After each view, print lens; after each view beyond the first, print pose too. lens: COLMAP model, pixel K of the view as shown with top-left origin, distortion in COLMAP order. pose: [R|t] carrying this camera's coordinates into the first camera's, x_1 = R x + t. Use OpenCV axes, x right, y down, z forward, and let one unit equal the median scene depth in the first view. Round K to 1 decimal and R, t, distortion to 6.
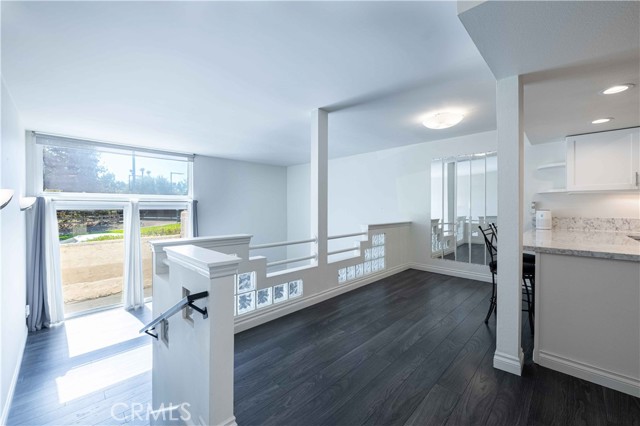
lens RADIAL K [[250.8, 0, 319.1], [0, 250.8, 211.6], [0, 0, 1]] dist [-0.006530, -0.000500]
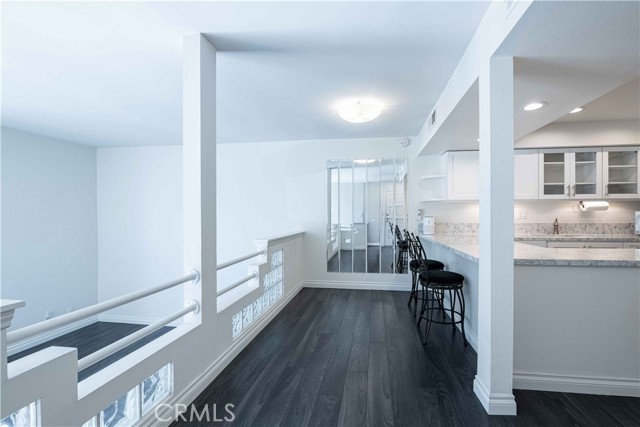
lens RADIAL K [[260.2, 0, 340.6], [0, 260.2, 215.6], [0, 0, 1]] dist [-0.002883, -0.001554]
pose [[0.793333, -0.005057, 0.608767, -0.096260], [0.012508, 0.999890, -0.007994, -0.007386], [-0.608660, 0.013957, 0.793308, 0.332171]]
